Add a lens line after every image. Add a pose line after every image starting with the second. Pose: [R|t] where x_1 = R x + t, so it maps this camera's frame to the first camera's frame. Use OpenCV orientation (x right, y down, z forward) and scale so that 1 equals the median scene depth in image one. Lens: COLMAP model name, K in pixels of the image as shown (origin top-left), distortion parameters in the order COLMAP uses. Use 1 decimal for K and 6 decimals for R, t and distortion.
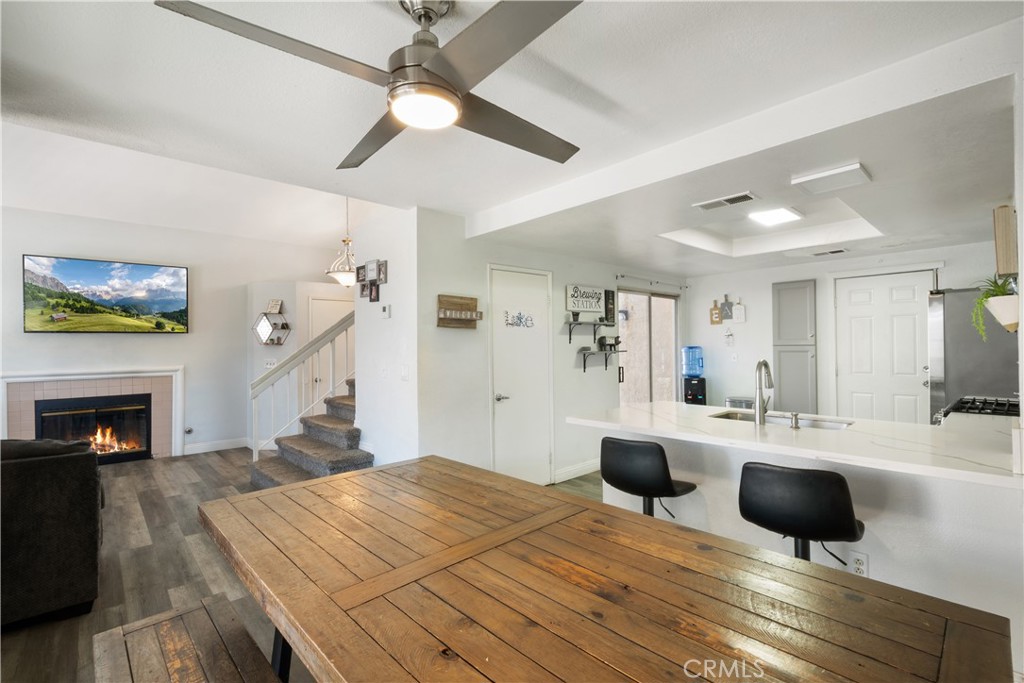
lens RADIAL K [[461.6, 0, 512.0], [0, 461.6, 341.5], [0, 0, 1]] dist [-0.000412, -0.000049]
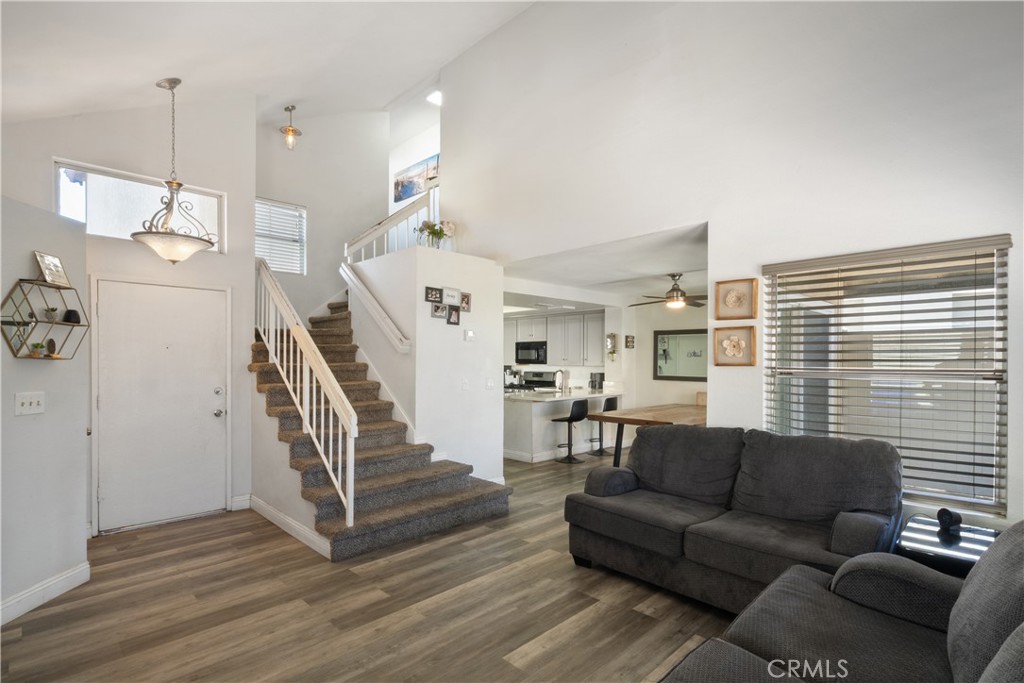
lens RADIAL K [[495.8, 0, 508.3], [0, 495.8, 363.8], [0, 0, 1]] dist [-0.000410, -0.000002]
pose [[-0.035357, 0.006192, 0.999356, -1.135340], [-0.010999, 0.999918, -0.006584, 0.012541], [-0.999314, -0.011224, -0.035286, 0.674226]]
